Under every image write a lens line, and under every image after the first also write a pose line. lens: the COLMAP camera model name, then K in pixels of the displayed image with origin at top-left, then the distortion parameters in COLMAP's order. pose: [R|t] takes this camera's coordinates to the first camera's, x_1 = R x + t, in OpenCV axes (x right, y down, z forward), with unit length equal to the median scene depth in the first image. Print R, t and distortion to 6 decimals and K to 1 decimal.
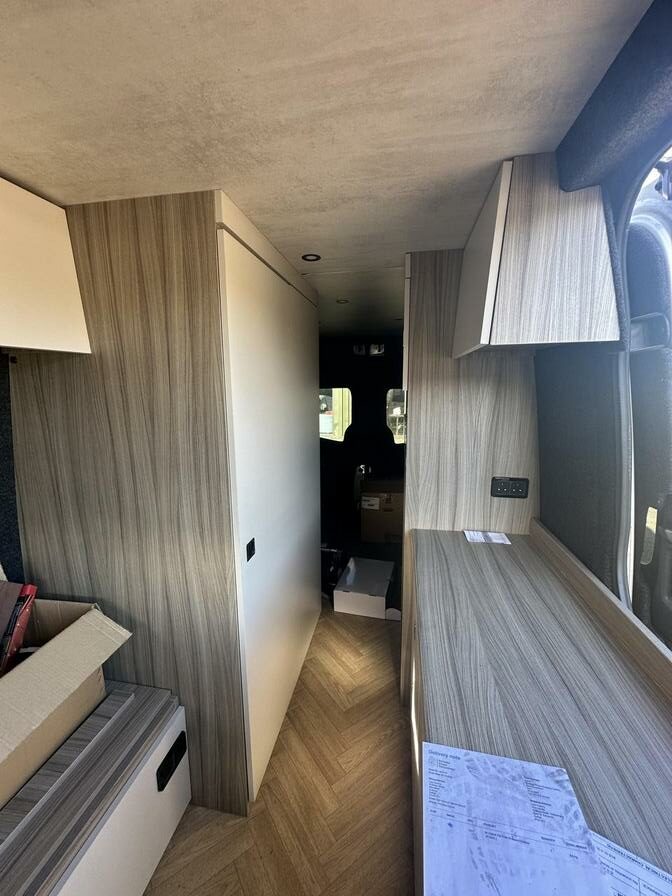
lens RADIAL K [[356.8, 0, 336.8], [0, 356.8, 445.3], [0, 0, 1]] dist [-0.003448, -0.000170]
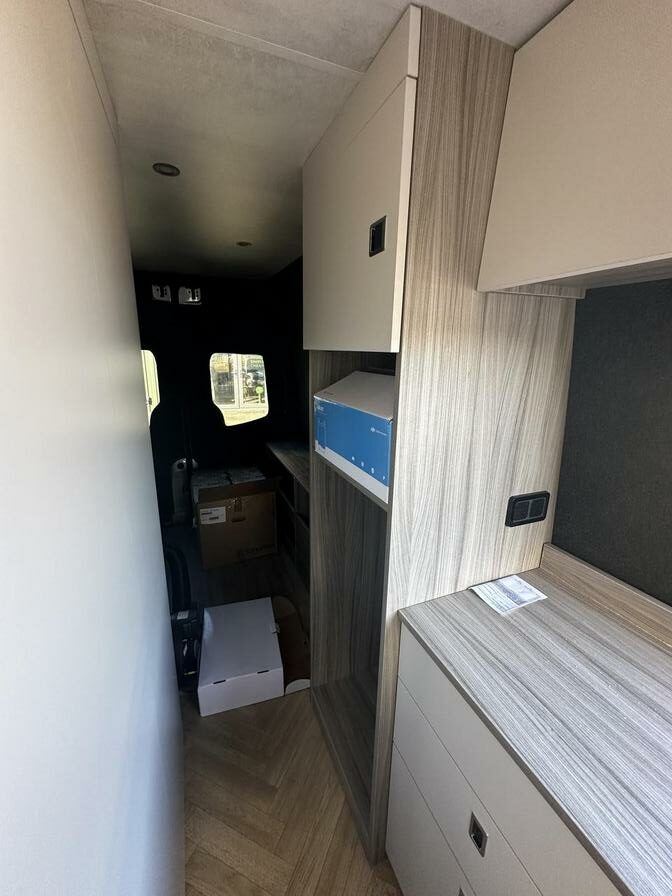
lens RADIAL K [[356.8, 0, 336.8], [0, 356.8, 445.3], [0, 0, 1]] dist [-0.003448, -0.000170]
pose [[0.840026, -0.112508, 0.530752, -0.131833], [0.064755, 0.992061, 0.107807, -0.083855], [-0.538668, -0.056192, 0.840642, 0.614788]]
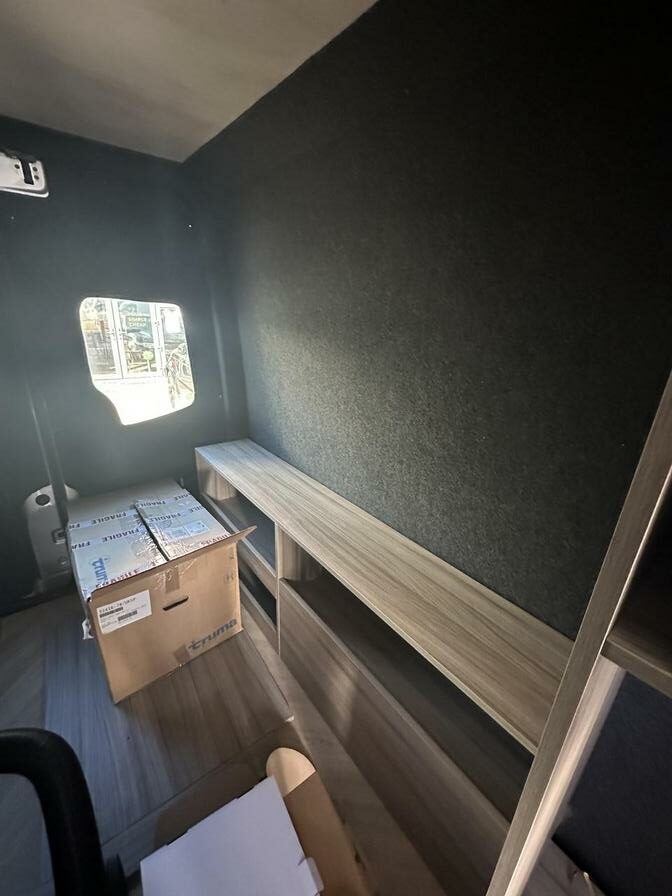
lens RADIAL K [[353.9, 0, 337.9], [0, 353.9, 447.5], [0, 0, 1]] dist [-0.002229, -0.000098]
pose [[0.655536, -0.219506, 0.722558, 0.023341], [0.070734, 0.970464, 0.230645, -0.170808], [-0.751844, -0.100087, 0.651700, 1.339292]]
